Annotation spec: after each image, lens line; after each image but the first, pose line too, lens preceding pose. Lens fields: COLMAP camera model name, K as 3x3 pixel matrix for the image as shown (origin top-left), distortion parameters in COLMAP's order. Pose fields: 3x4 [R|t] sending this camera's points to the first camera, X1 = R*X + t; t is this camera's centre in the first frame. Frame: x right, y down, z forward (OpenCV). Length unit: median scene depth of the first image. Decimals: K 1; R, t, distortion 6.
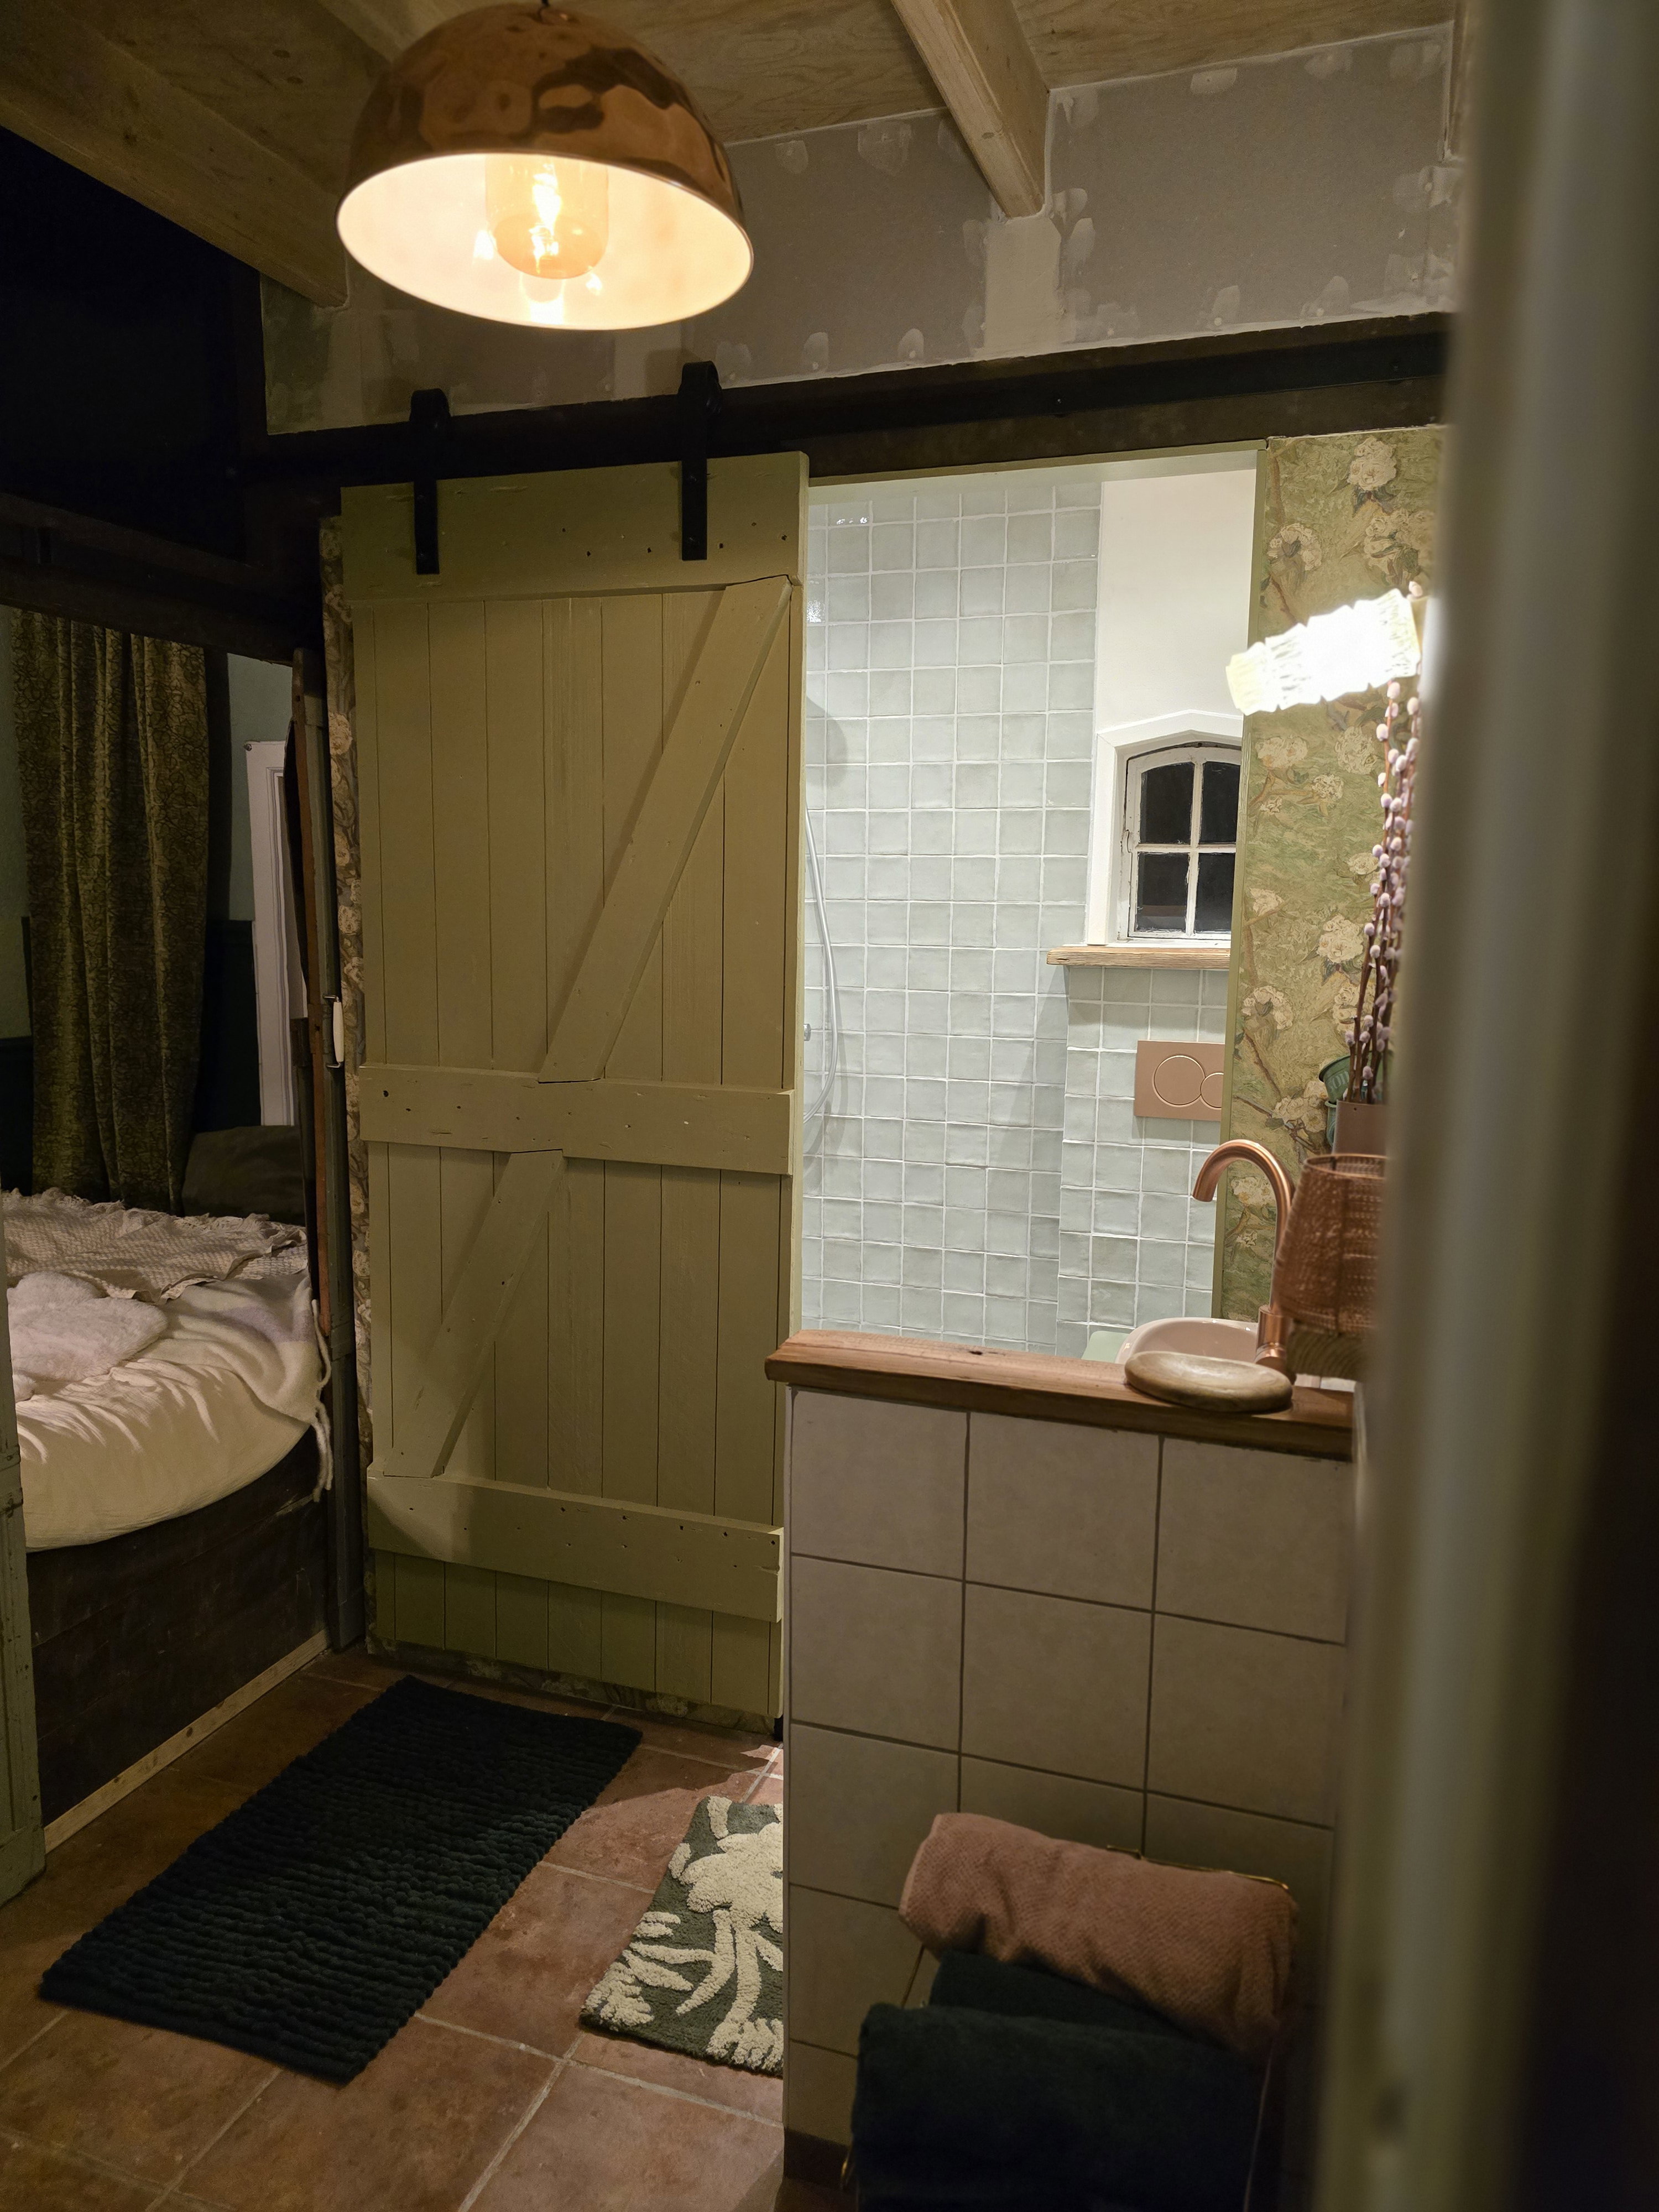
lens RADIAL K [[1495.0, 0, 852.7], [0, 1495.0, 1122.9], [0, 0, 1]] dist [0.044887, -0.040619]
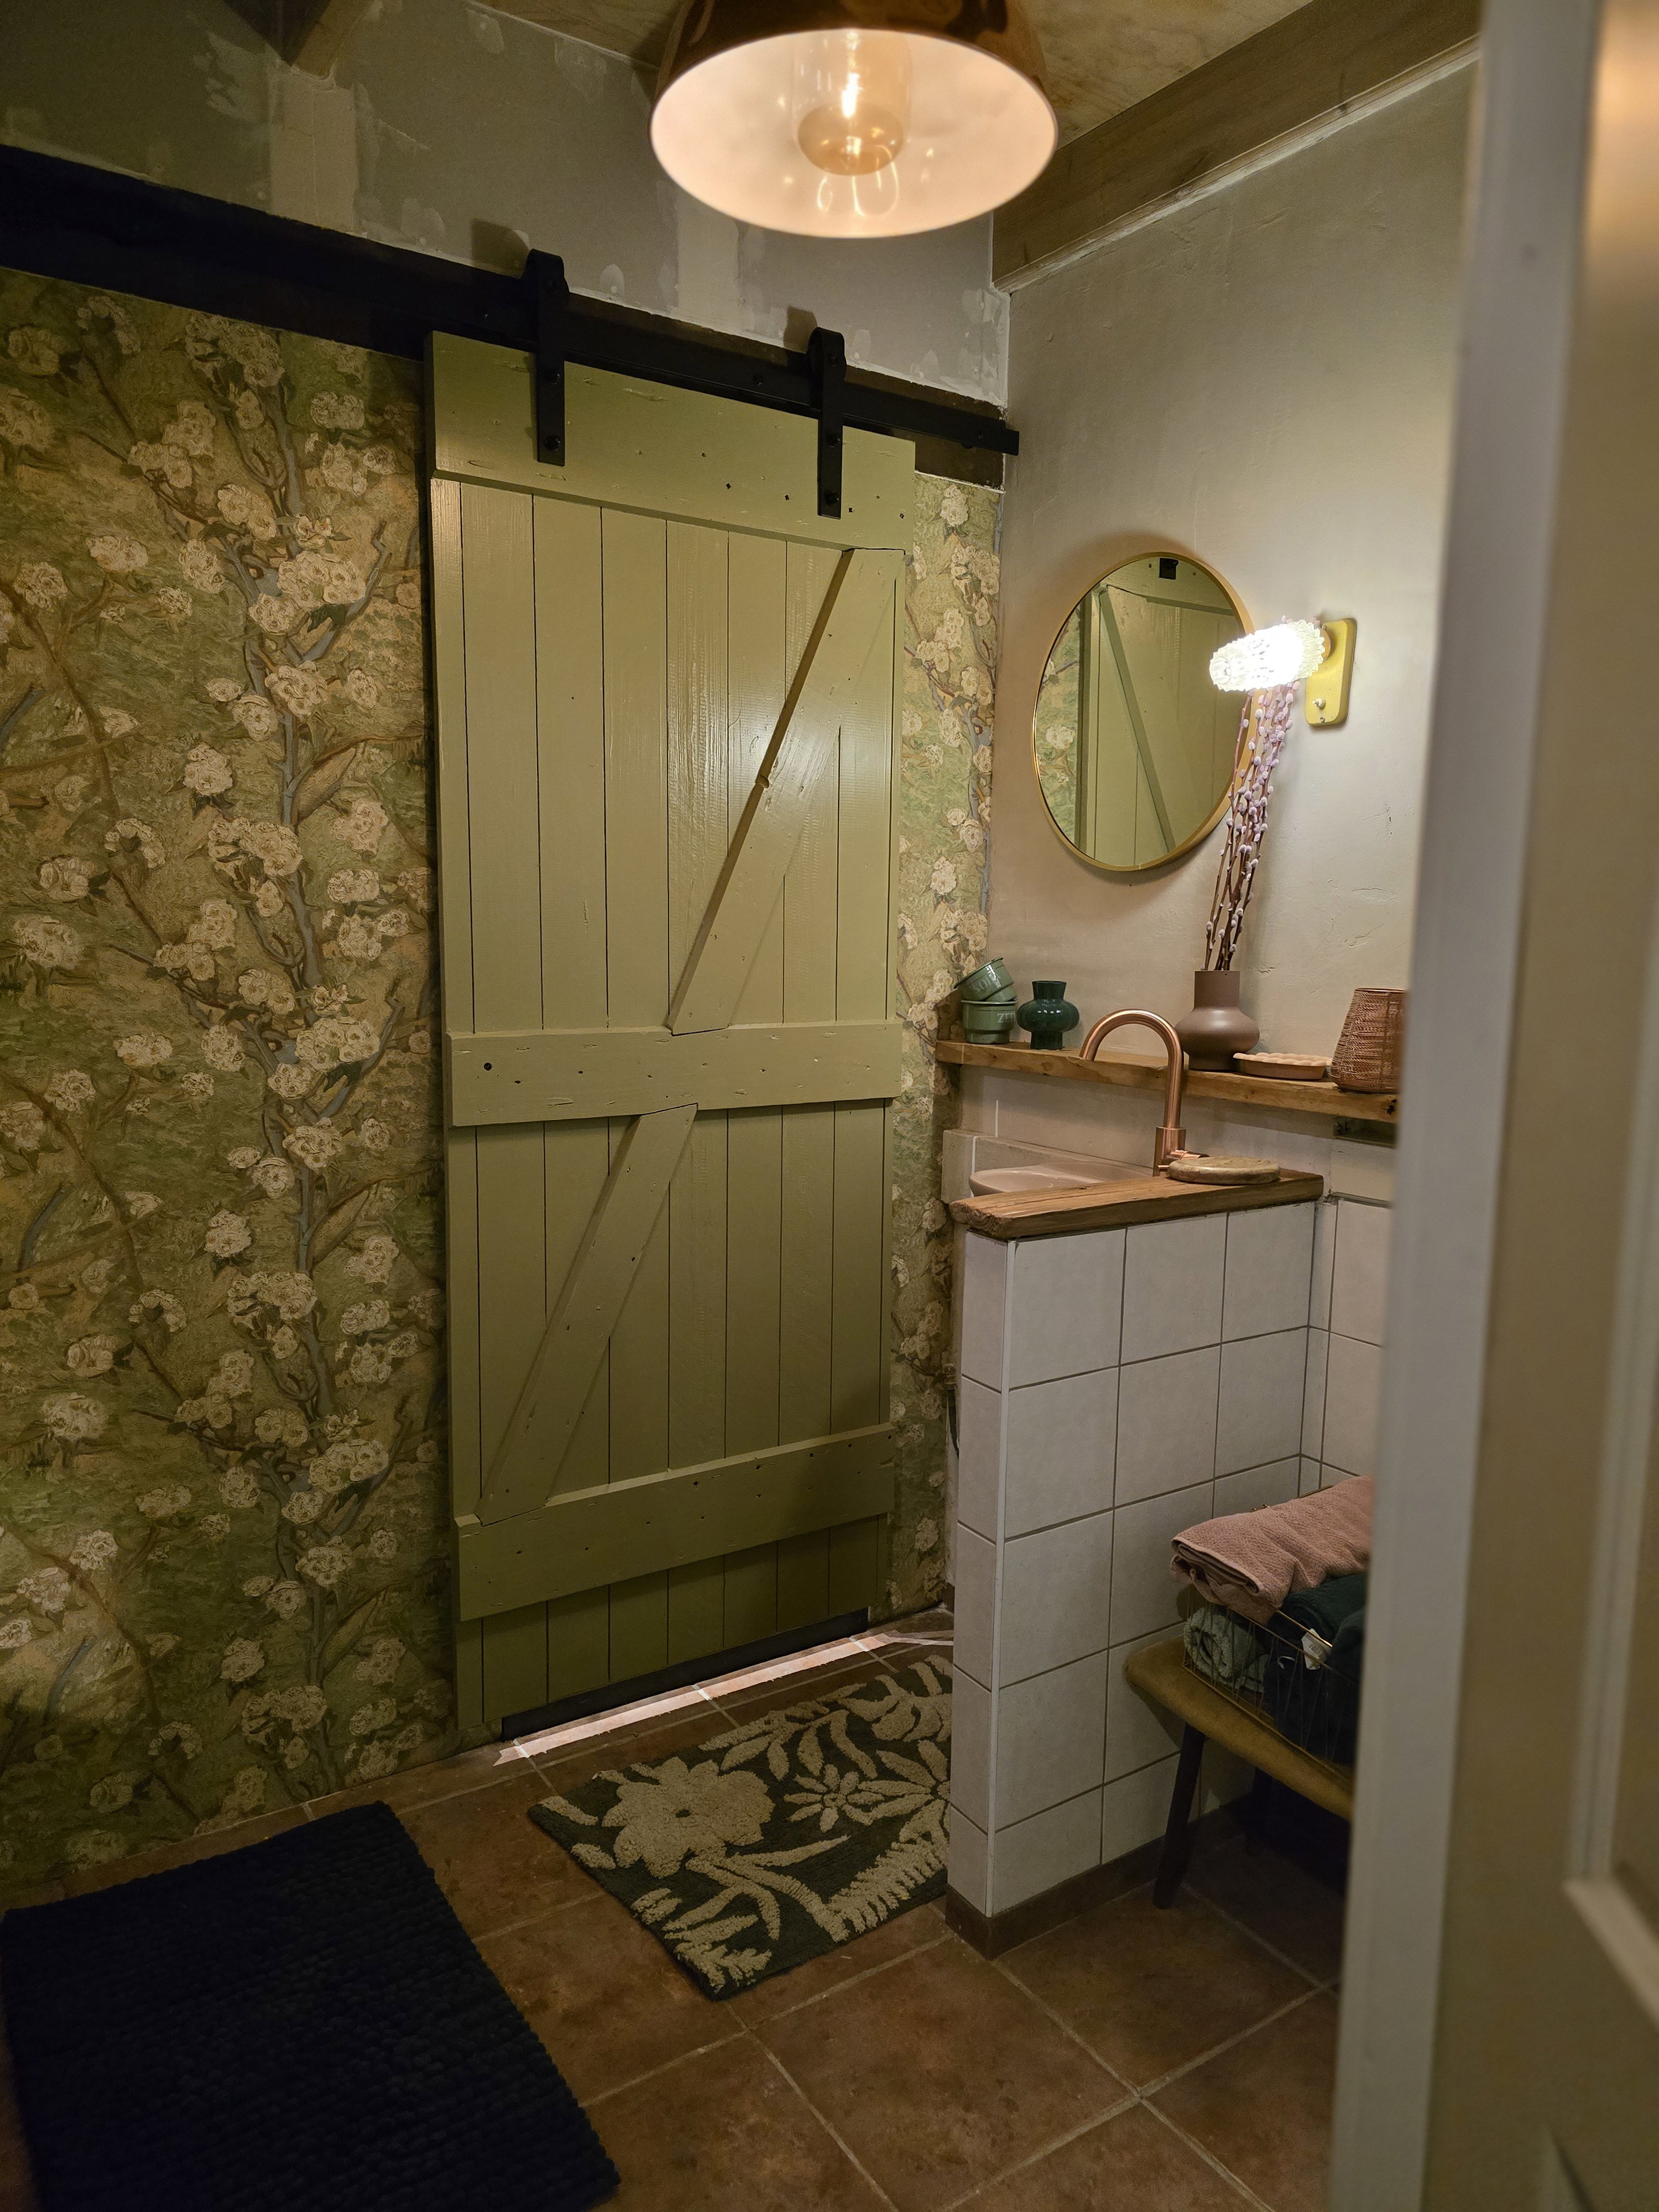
lens RADIAL K [[1495.0, 0, 834.2], [0, 1495.0, 1124.6], [0, 0, 1]] dist [0.044887, -0.040619]
pose [[0.600424, -0.113275, 0.791618, -0.764715], [0.116367, 0.991756, 0.053652, 0.008842], [-0.791170, 0.059904, 0.608656, 0.311312]]
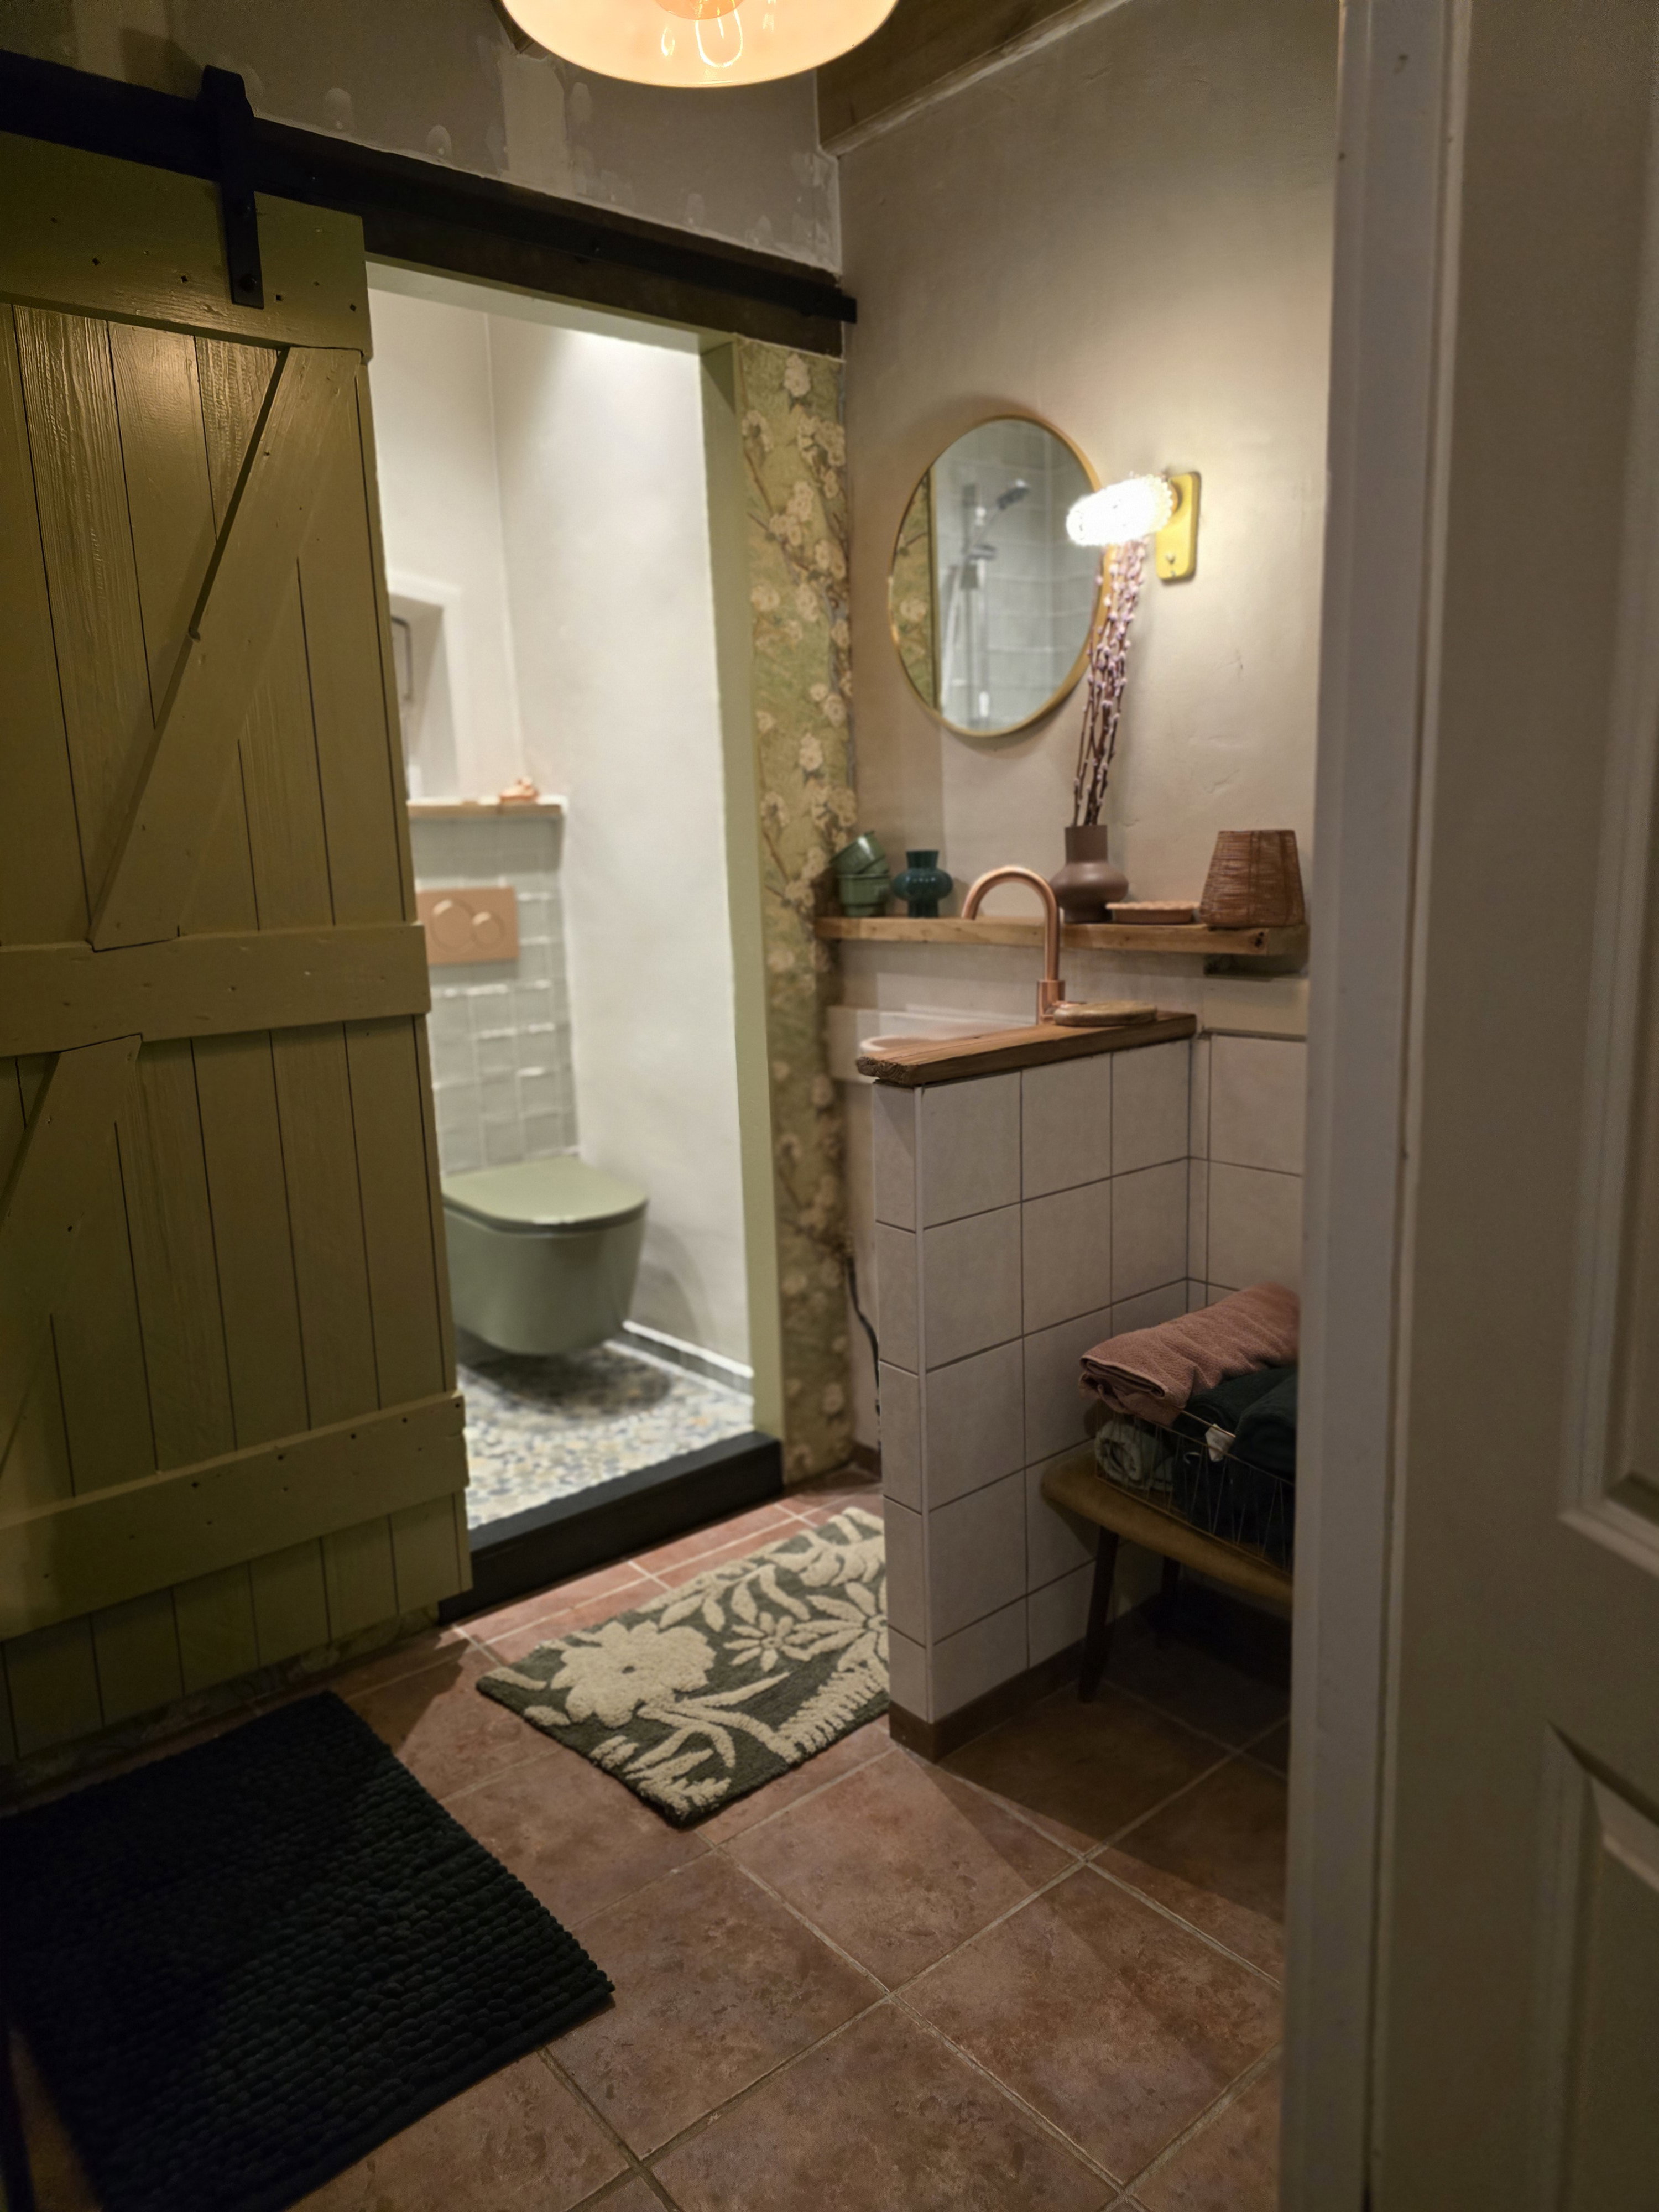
lens RADIAL K [[1495.0, 0, 830.8], [0, 1495.0, 1120.3], [0, 0, 1]] dist [0.044887, -0.040619]
pose [[0.508412, -0.193993, 0.838978, -0.812156], [0.175407, 0.977197, 0.119658, 0.036360], [-0.843060, 0.086327, 0.530847, 0.327716]]
